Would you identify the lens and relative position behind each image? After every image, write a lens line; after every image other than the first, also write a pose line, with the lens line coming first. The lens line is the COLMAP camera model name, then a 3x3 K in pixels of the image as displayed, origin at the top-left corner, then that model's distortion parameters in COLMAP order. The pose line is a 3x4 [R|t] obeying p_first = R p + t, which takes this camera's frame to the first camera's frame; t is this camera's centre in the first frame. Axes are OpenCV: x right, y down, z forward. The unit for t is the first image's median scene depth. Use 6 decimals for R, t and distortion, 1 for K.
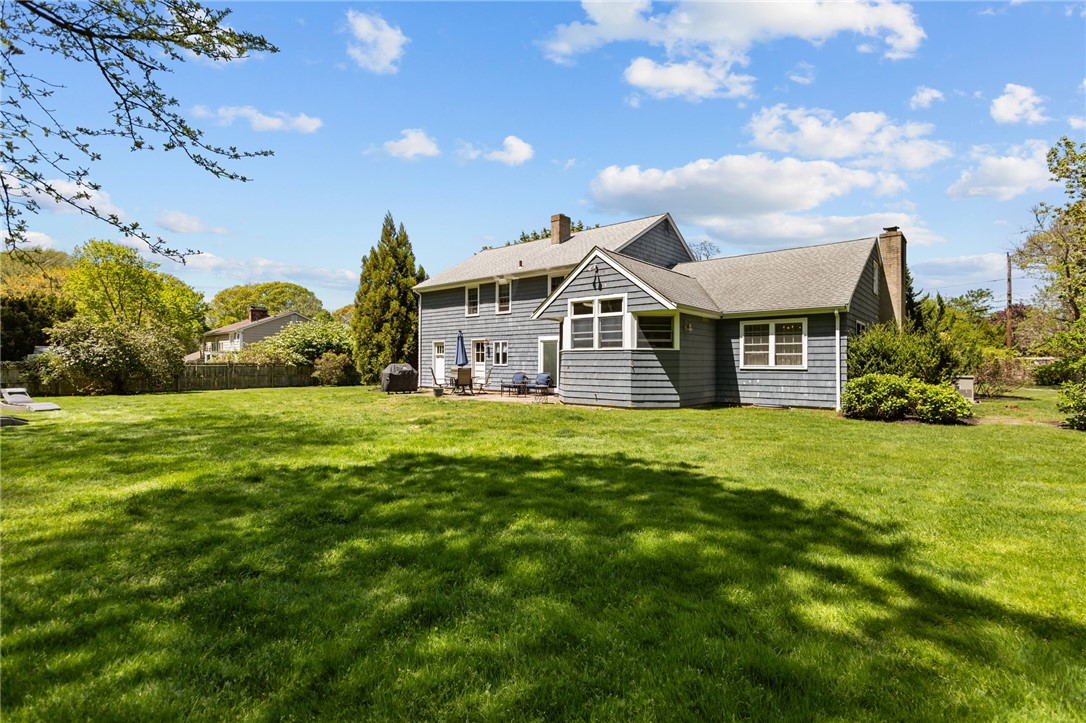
lens RADIAL K [[497.8, 0, 545.3], [0, 497.8, 348.6], [0, 0, 1]] dist [0.001516, -0.000232]
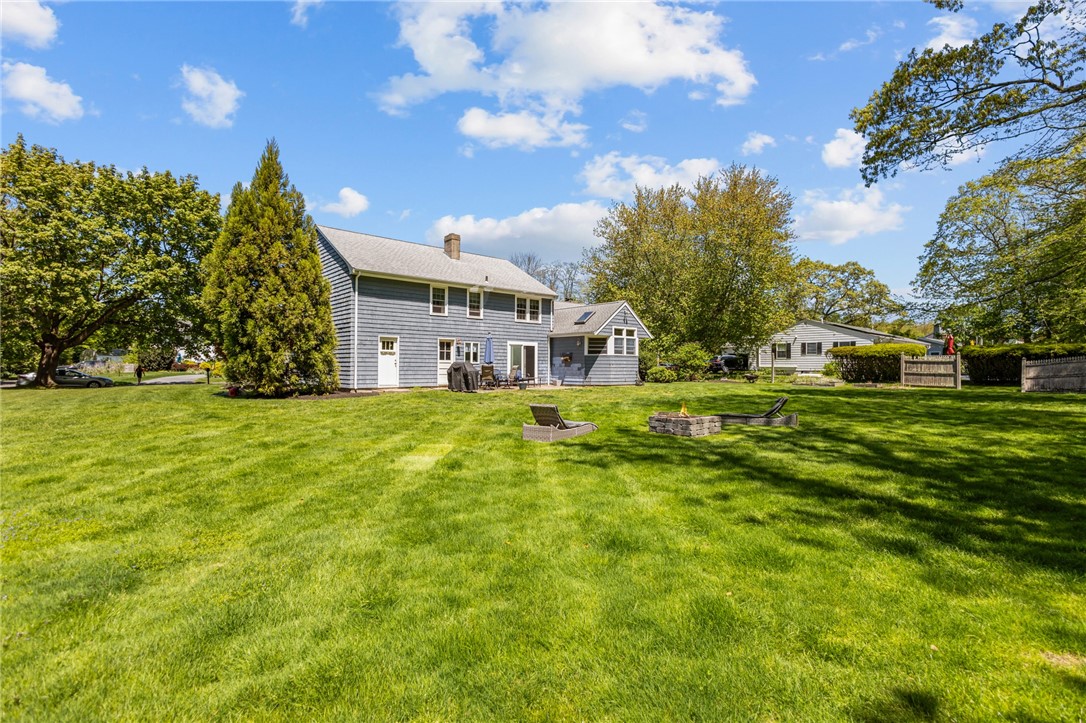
lens RADIAL K [[497.8, 0, 545.3], [0, 497.8, 348.6], [0, 0, 1]] dist [0.001516, -0.000232]
pose [[0.153670, 0.029813, 0.987672, -1.314026], [-0.034617, 0.999094, -0.024771, 0.024850], [-0.987516, -0.030384, 0.154563, 0.727889]]
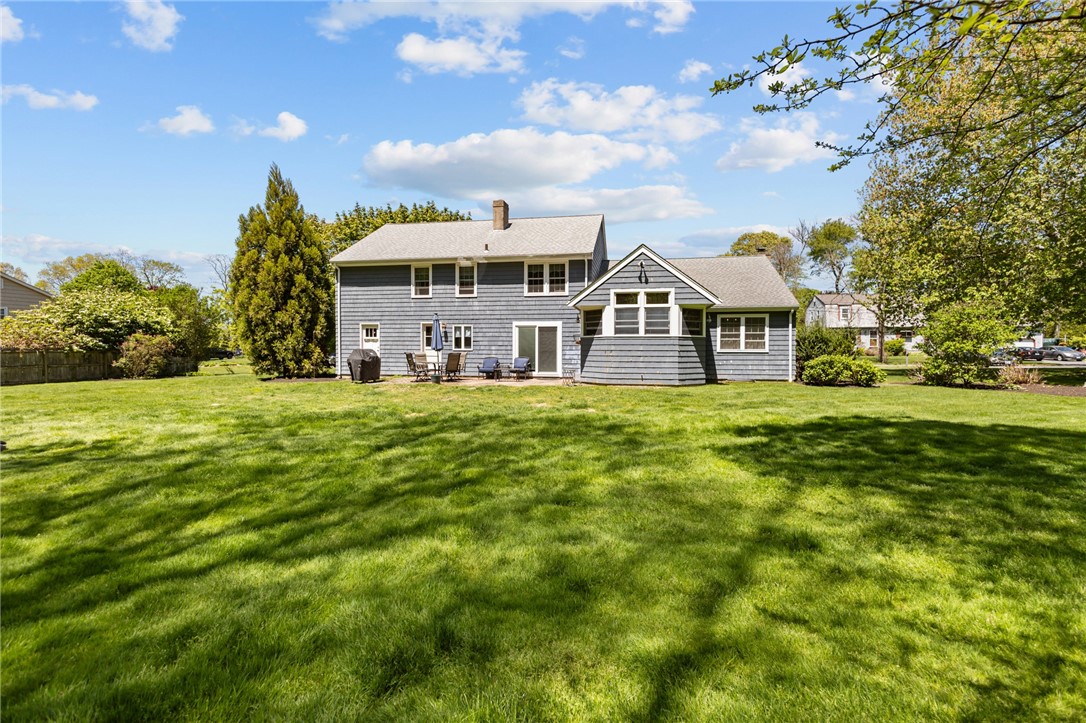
lens RADIAL K [[493.9, 0, 541.3], [0, 493.9, 343.1], [0, 0, 1]] dist [-0.001832, -0.000156]
pose [[0.876338, 0.002962, 0.481687, -0.463853], [-0.013292, 0.999749, 0.018035, 0.000848], [-0.481513, -0.022208, 0.876158, 0.089194]]
